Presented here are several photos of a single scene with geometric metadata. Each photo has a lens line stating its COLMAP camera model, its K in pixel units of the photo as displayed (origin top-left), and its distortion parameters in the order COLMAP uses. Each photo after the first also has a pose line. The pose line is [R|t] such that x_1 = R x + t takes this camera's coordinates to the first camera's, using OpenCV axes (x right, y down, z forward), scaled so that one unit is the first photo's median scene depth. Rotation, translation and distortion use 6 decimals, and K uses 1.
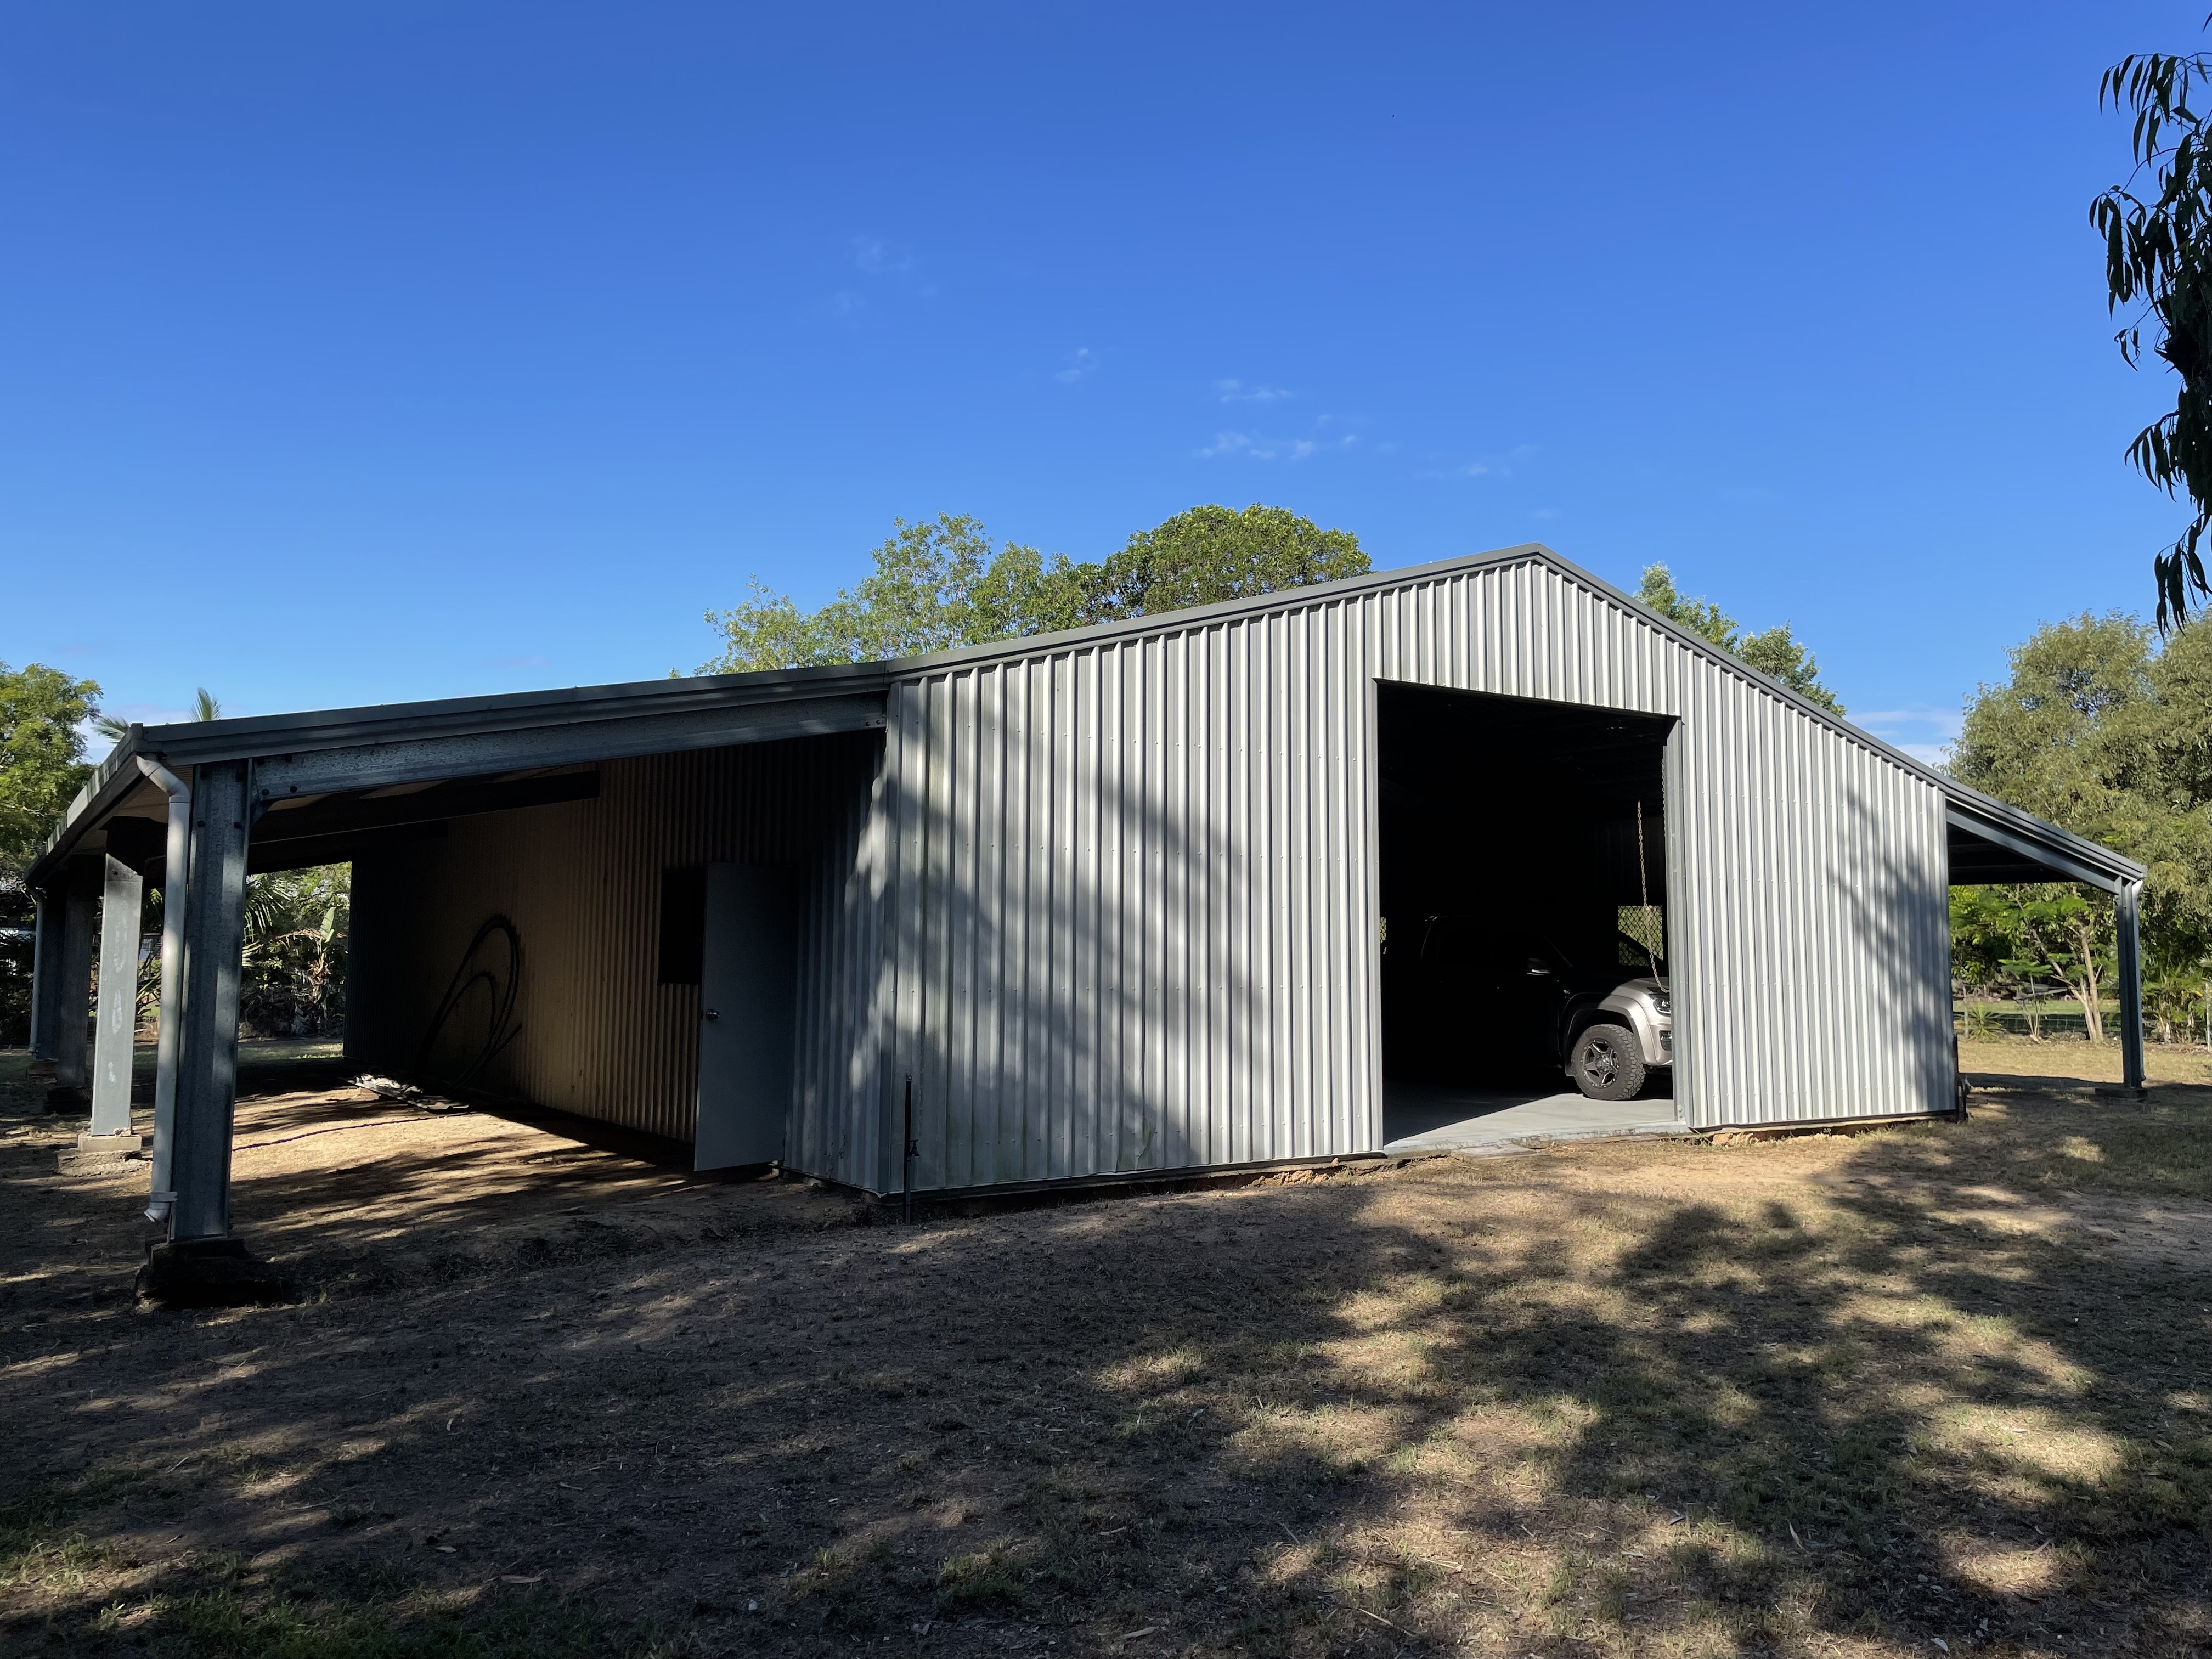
lens RADIAL K [[1646.9, 0, 1106.0], [0, 1646.9, 829.5], [0, 0, 1]] dist [0.086111, -0.113744]
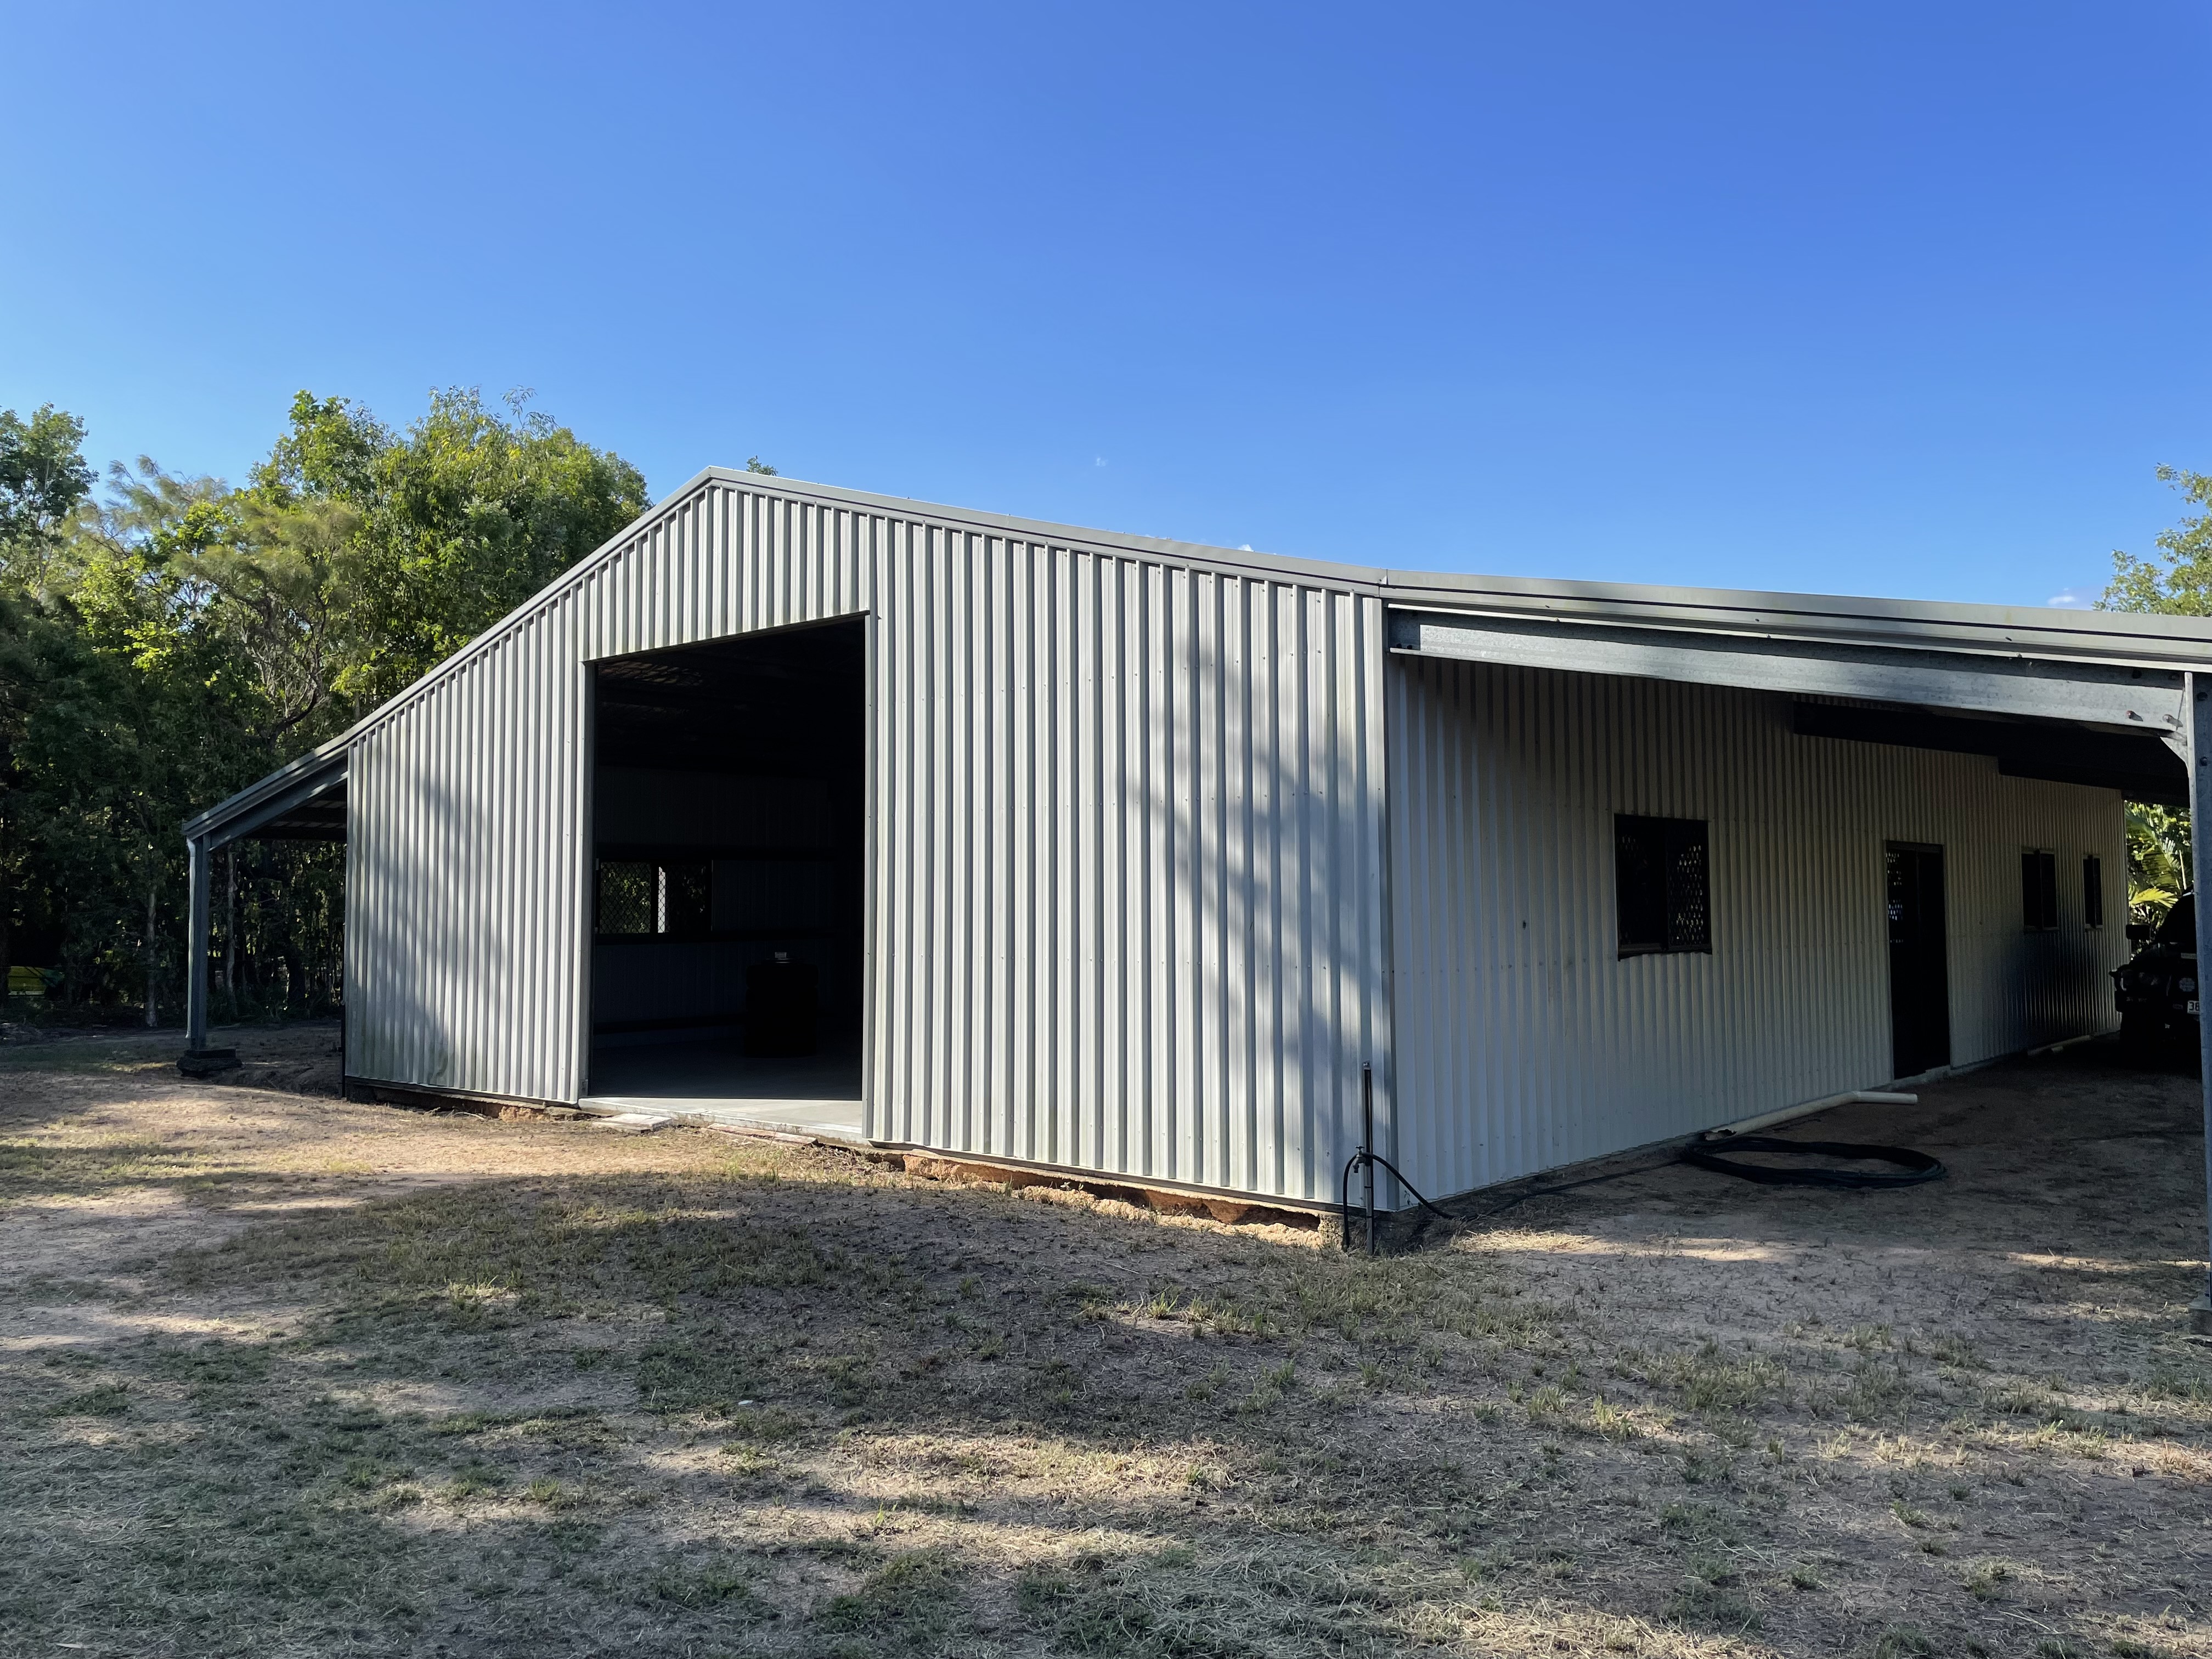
lens RADIAL K [[1646.9, 0, 1106.0], [0, 1646.9, 829.5], [0, 0, 1]] dist [0.086111, -0.113744]
pose [[0.297355, -0.057640, -0.953026, 1.190545], [0.075481, 0.996471, -0.036716, 0.075960], [0.951779, -0.061018, 0.300656, 0.926625]]
